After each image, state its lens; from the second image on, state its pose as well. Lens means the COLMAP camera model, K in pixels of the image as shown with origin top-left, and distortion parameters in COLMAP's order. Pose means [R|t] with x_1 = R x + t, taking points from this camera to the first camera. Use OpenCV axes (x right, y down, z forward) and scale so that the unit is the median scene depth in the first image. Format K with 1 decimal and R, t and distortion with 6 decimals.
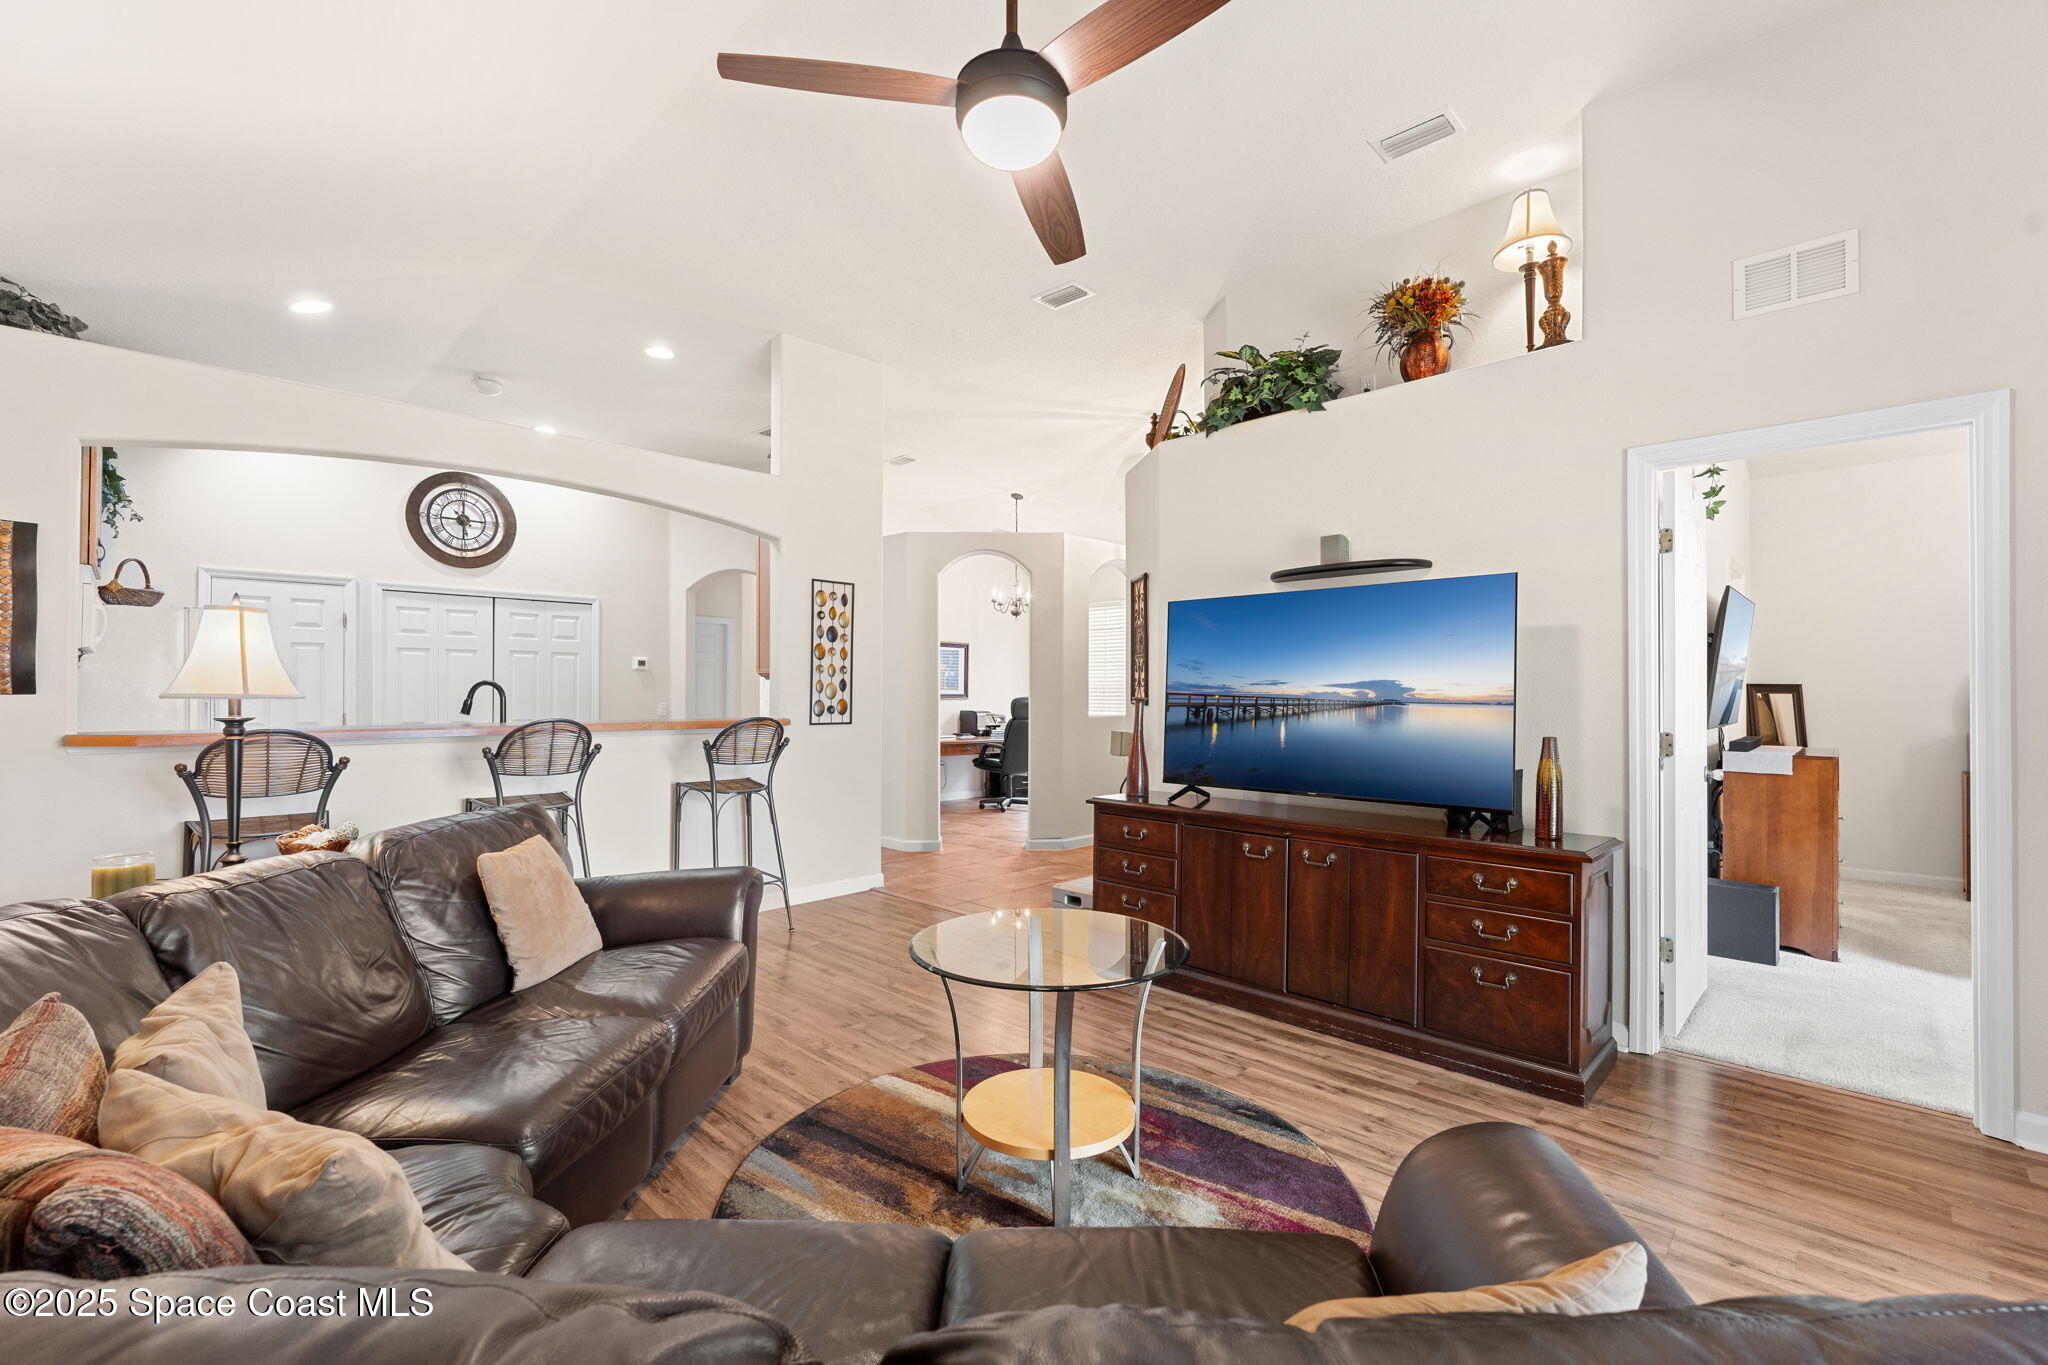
lens RADIAL K [[838.1, 0, 1024.5], [0, 838.1, 689.7], [0, 0, 1]] dist [0.003054, 0.000043]
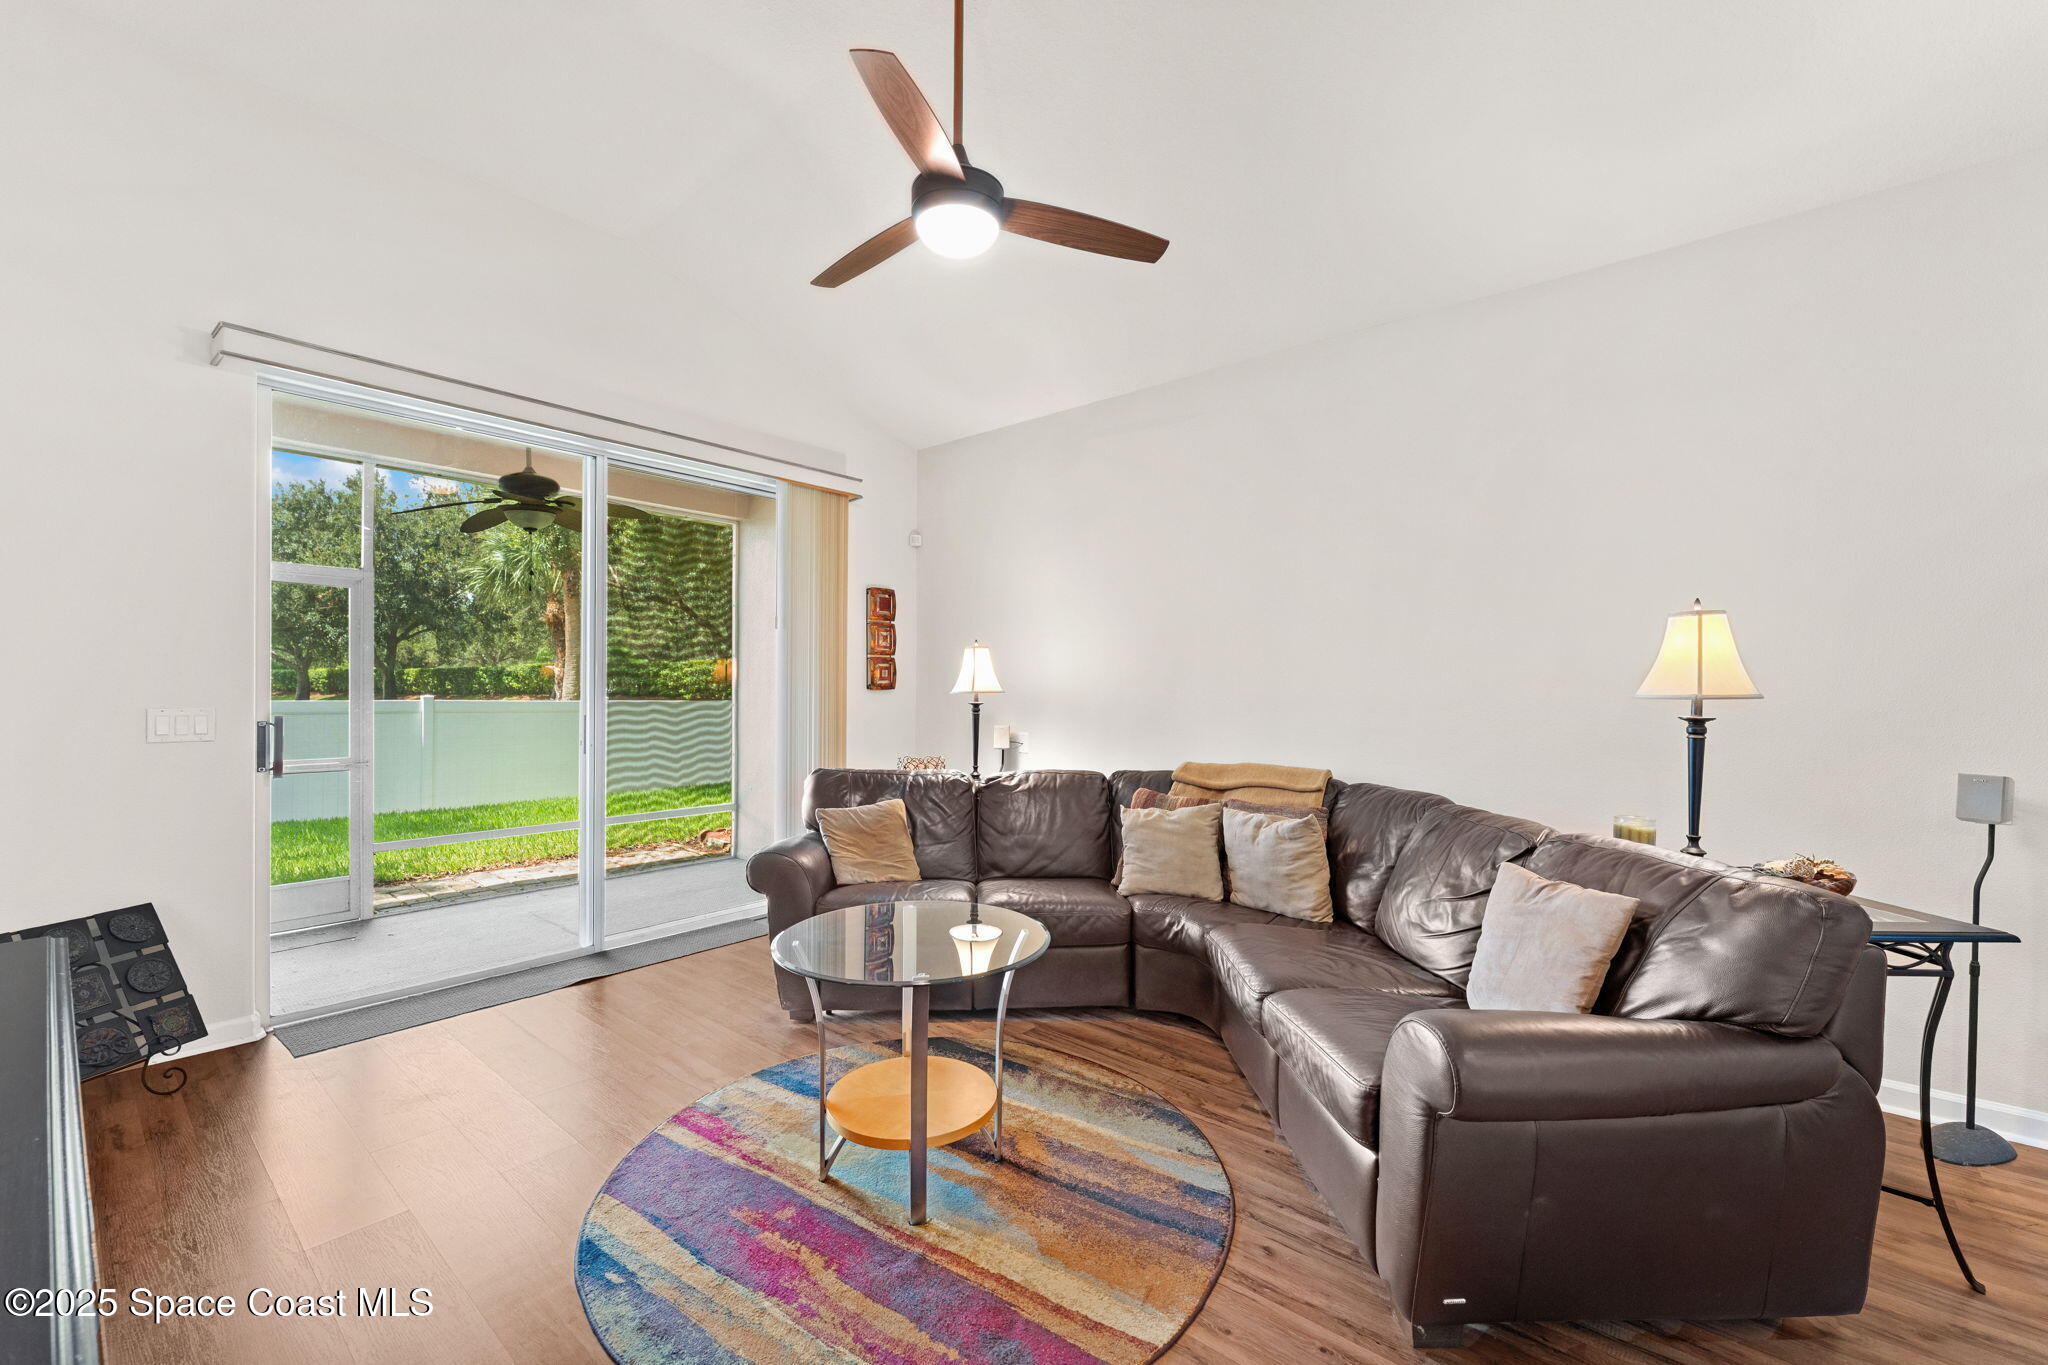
lens RADIAL K [[838.1, 0, 1012.3], [0, 838.1, 692.3], [0, 0, 1]] dist [0.003054, 0.000043]
pose [[-0.998777, -0.004630, -0.049215, -0.034518], [-0.004644, 0.999989, 0.000171, 0.005010], [0.049214, 0.000399, -0.998788, 1.741944]]
